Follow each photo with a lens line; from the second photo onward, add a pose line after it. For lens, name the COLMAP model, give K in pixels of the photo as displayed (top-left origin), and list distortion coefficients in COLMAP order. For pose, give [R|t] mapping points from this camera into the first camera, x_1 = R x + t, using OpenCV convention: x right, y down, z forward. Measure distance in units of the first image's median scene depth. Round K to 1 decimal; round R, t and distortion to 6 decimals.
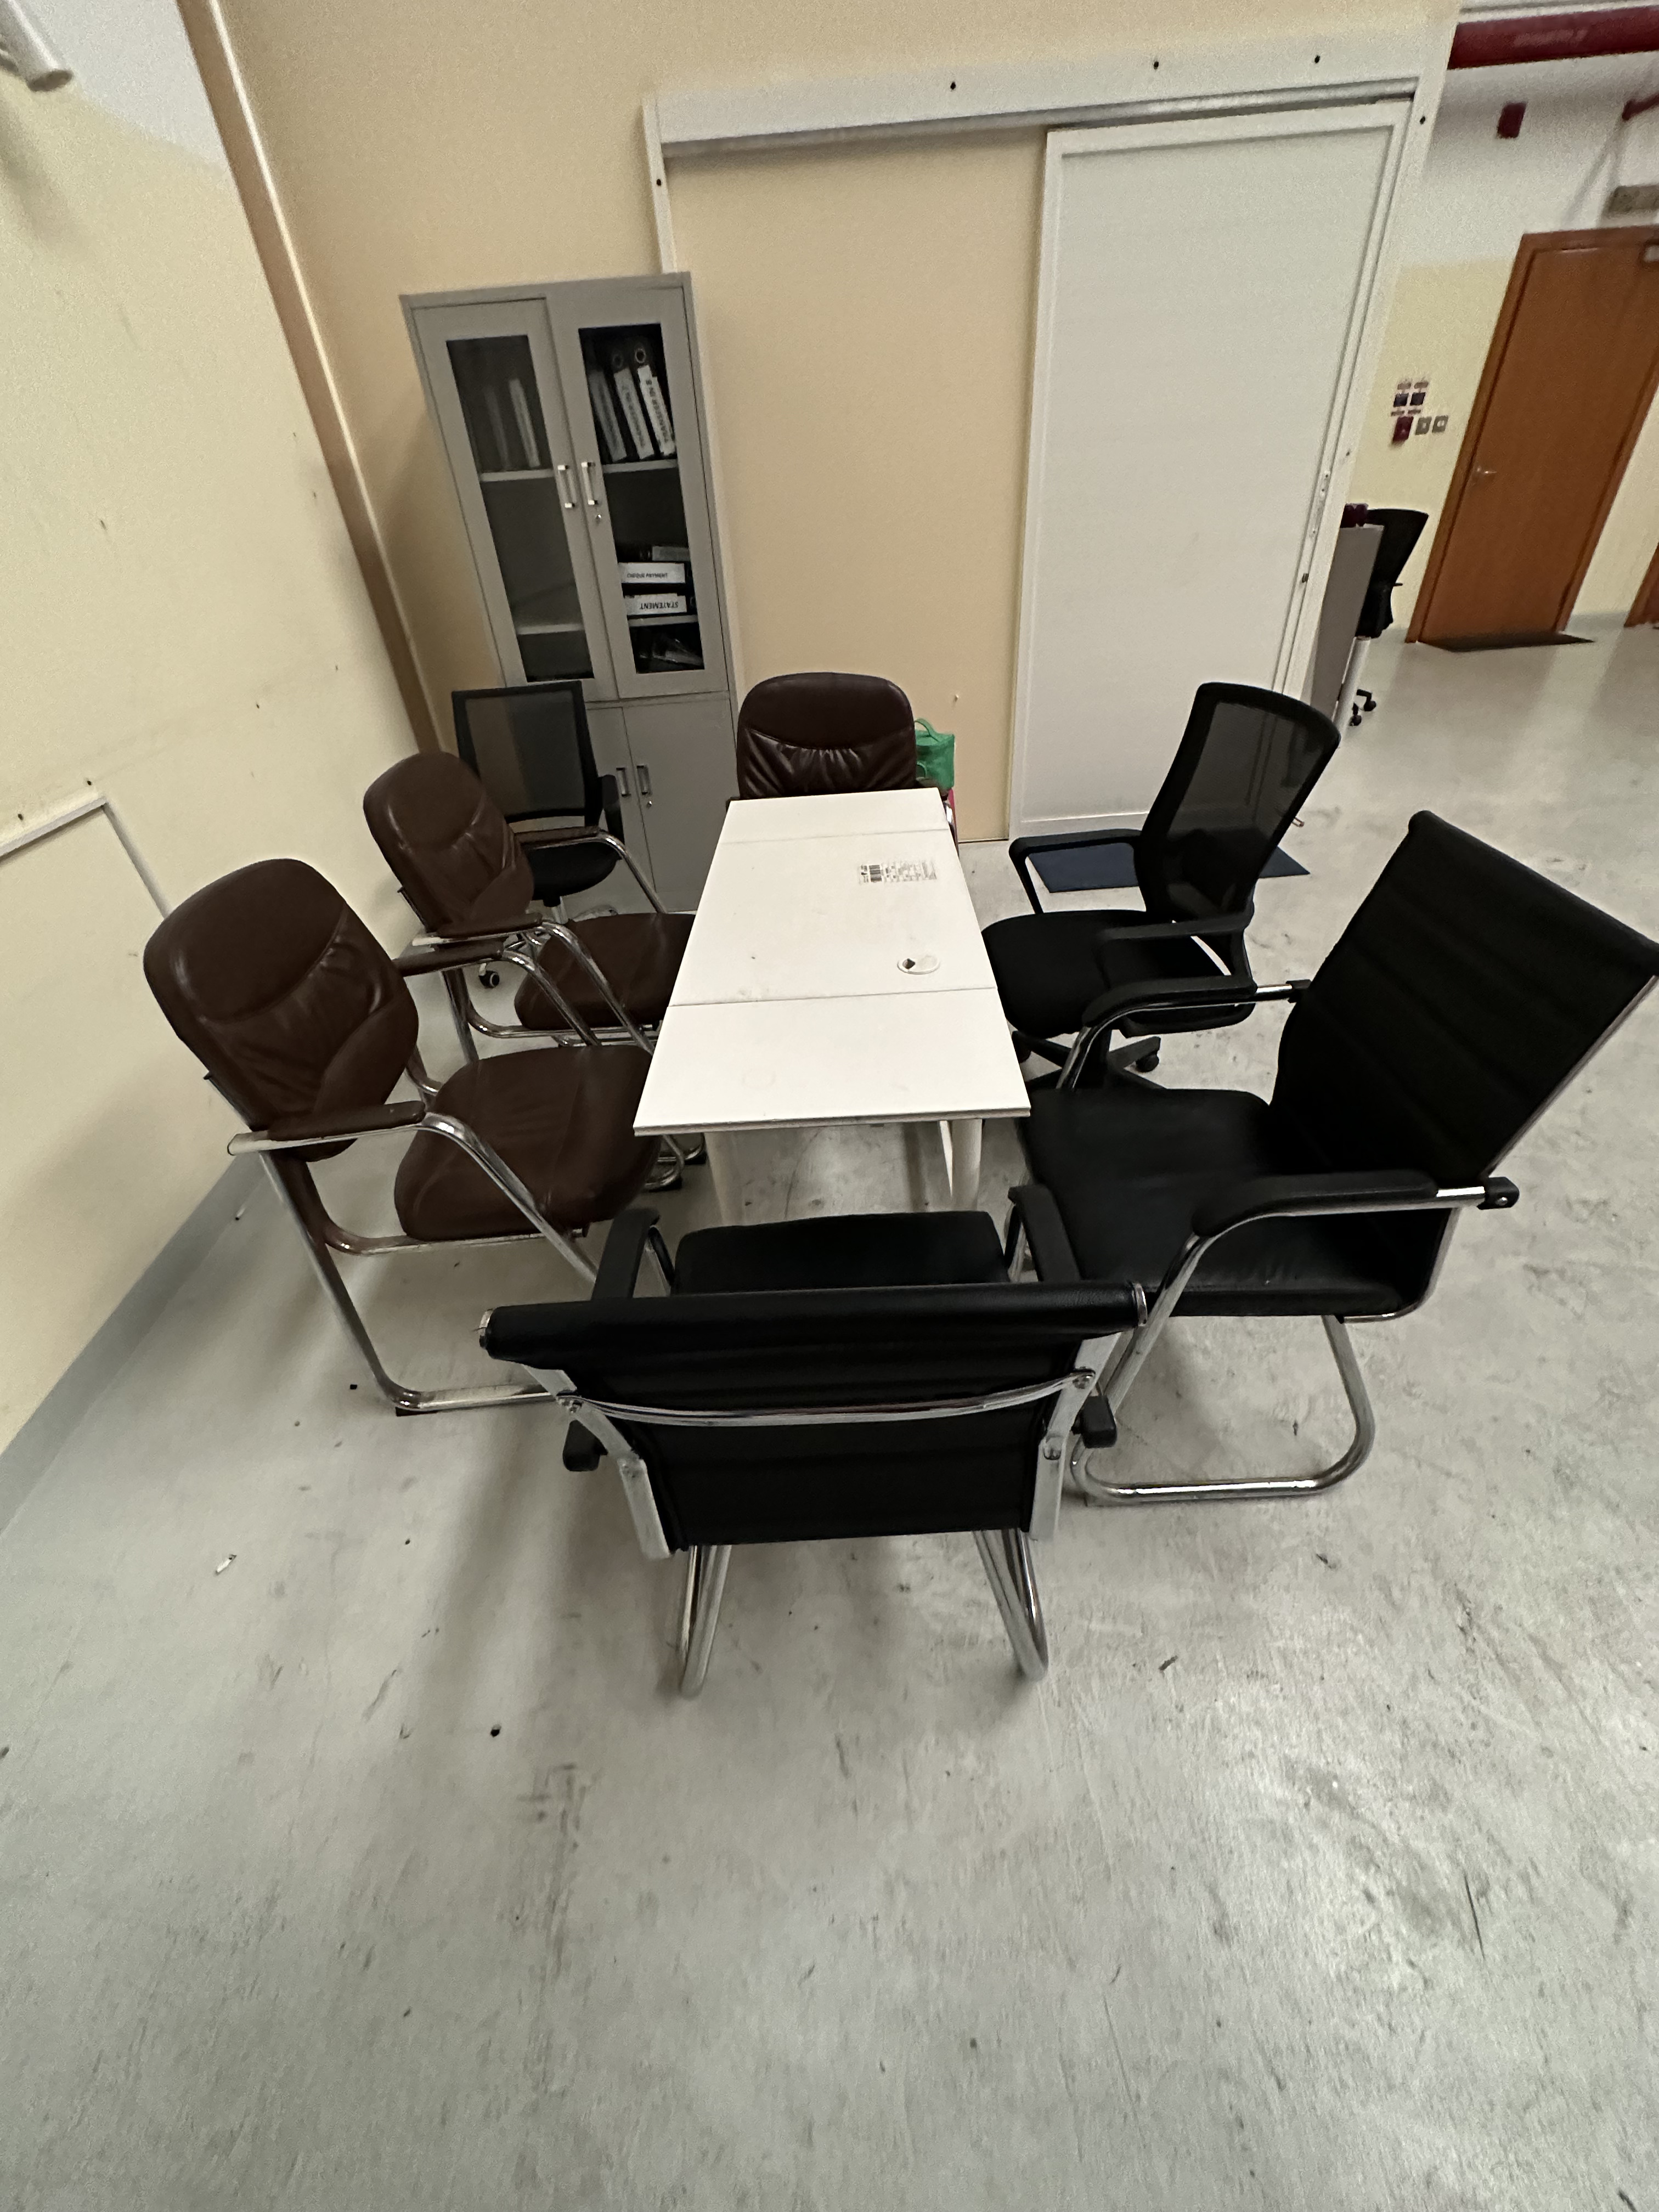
lens RADIAL K [[893.5, 0, 829.3], [0, 893.5, 1107.5], [0, 0, 1]] dist [0.000609, 0.000080]
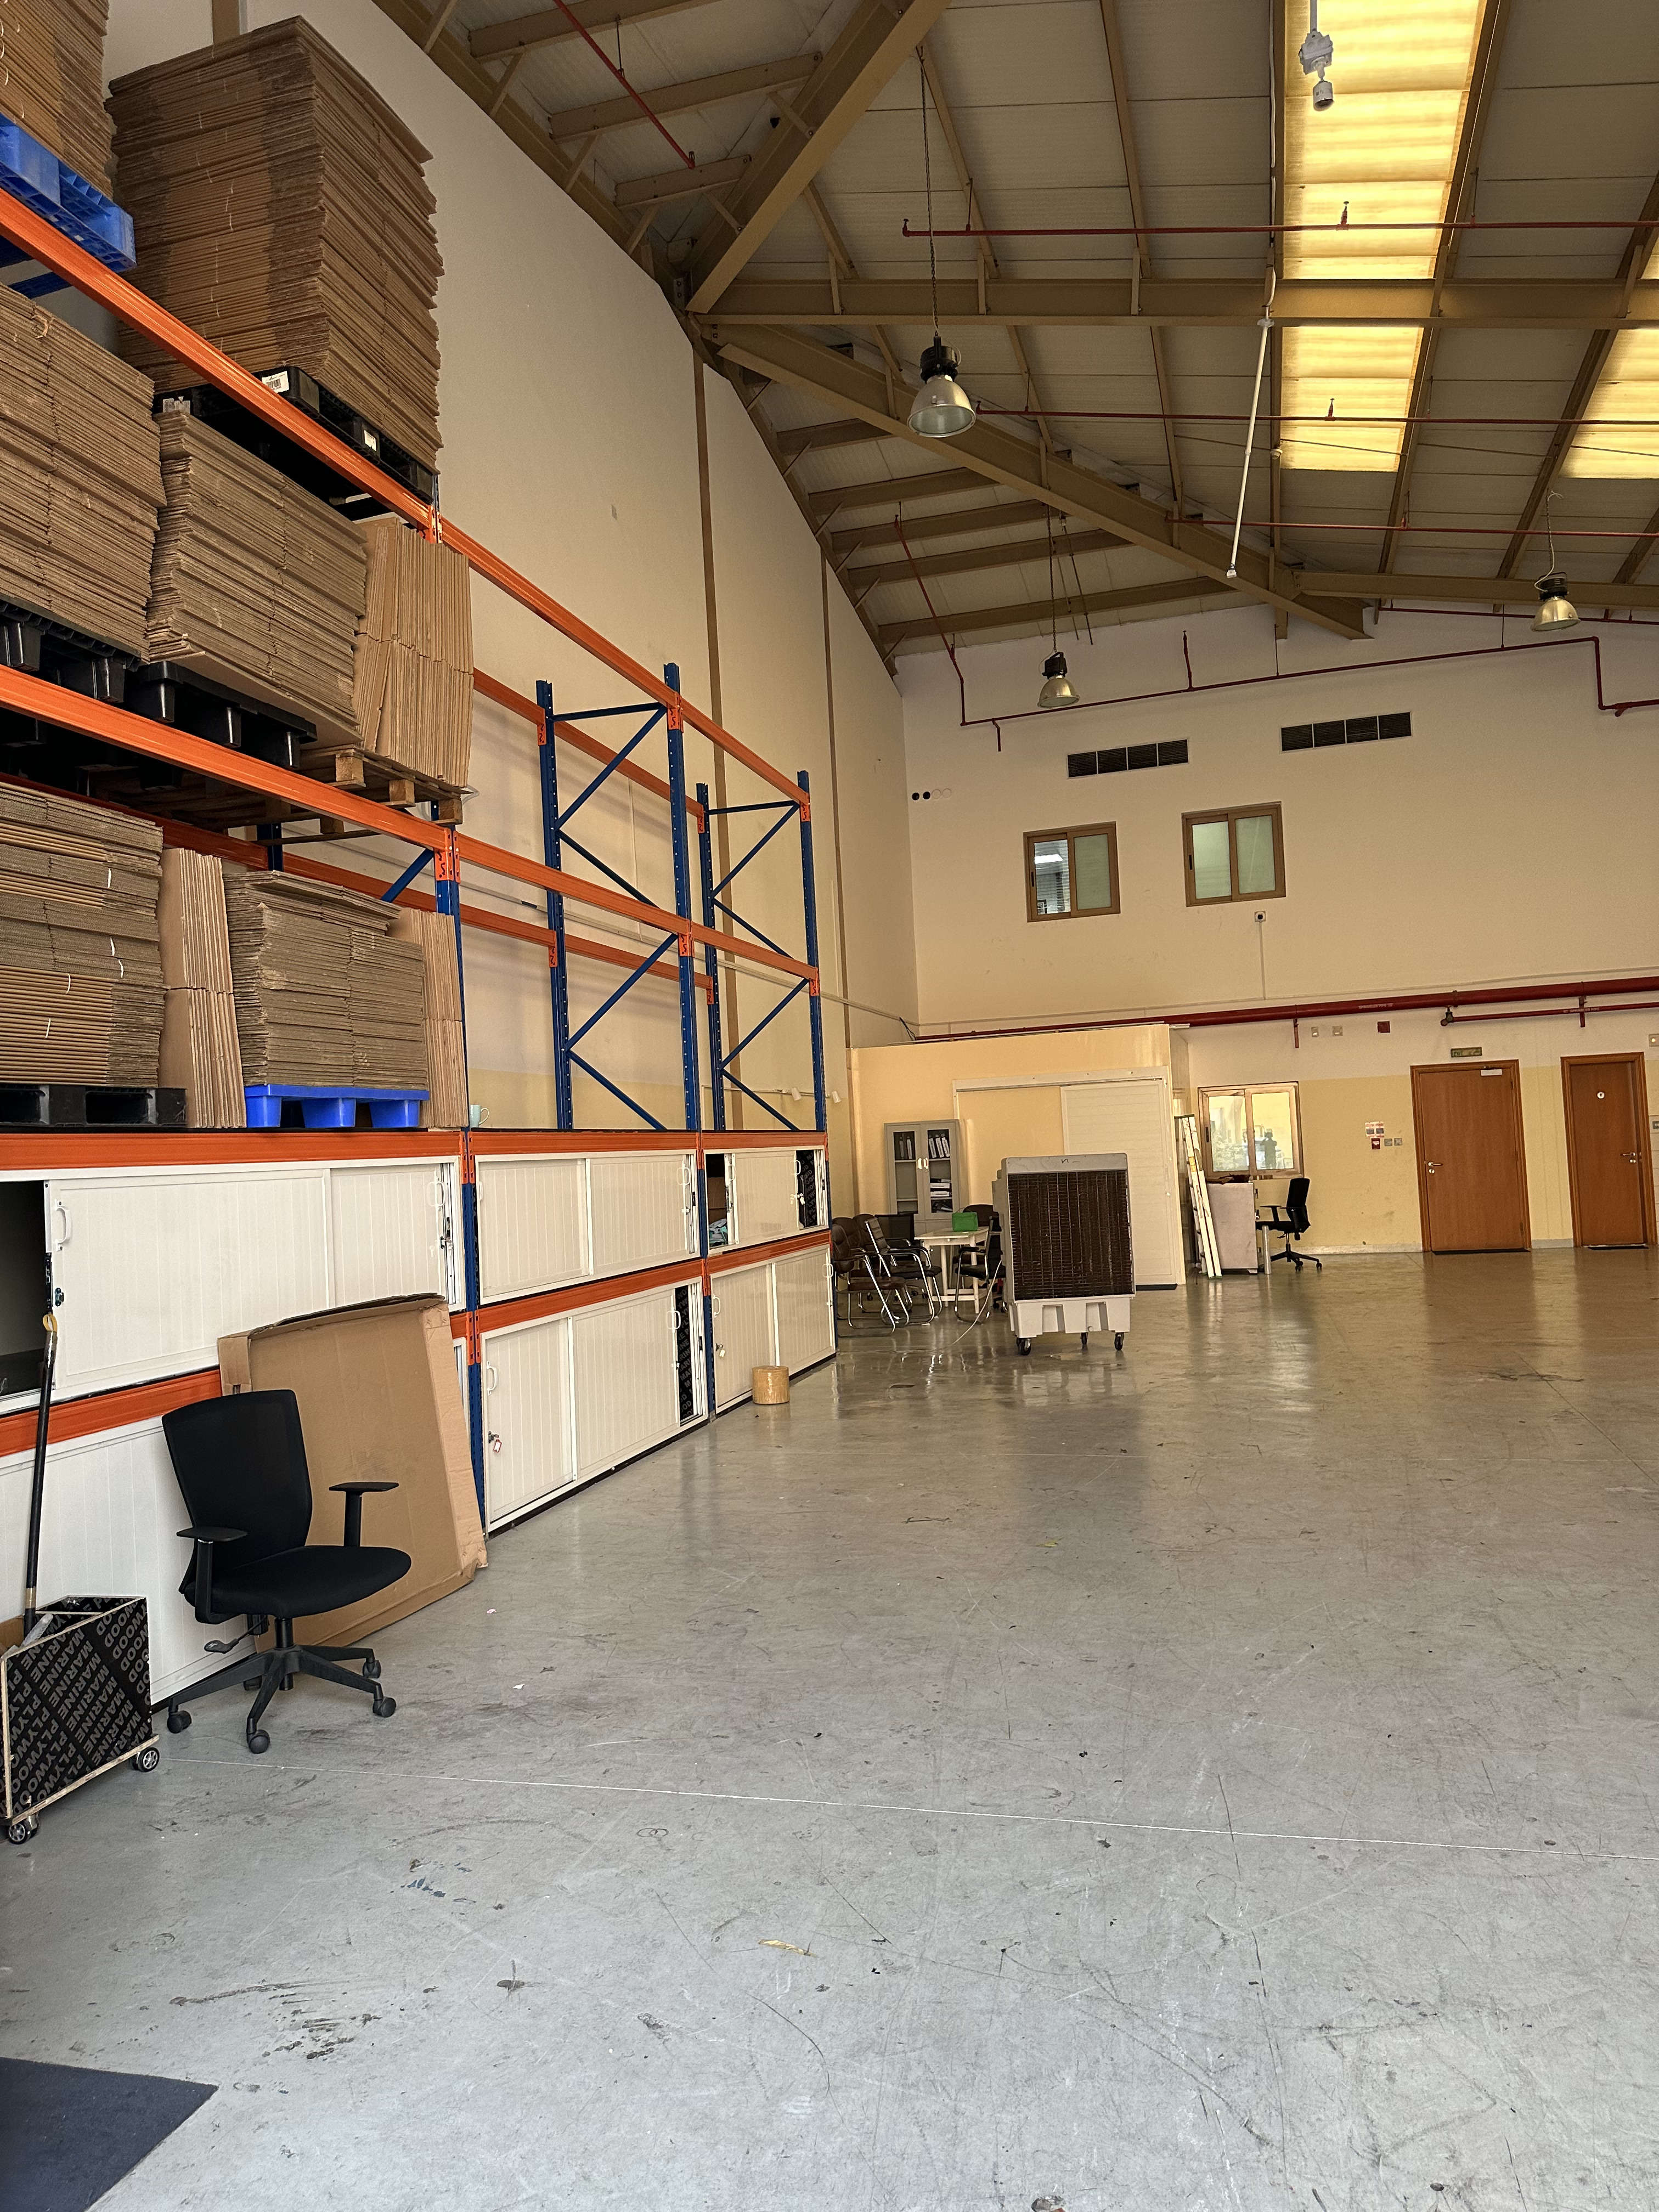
lens RADIAL K [[1590.1, 0, 823.9], [0, 1590.1, 1106.1], [0, 0, 1]] dist [0.043127, -0.038049]
pose [[0.956626, -0.003345, -0.291300, 1.090549], [-0.173210, 0.797458, -0.577978, 2.603116], [0.234232, 0.603365, 0.762290, -3.714962]]
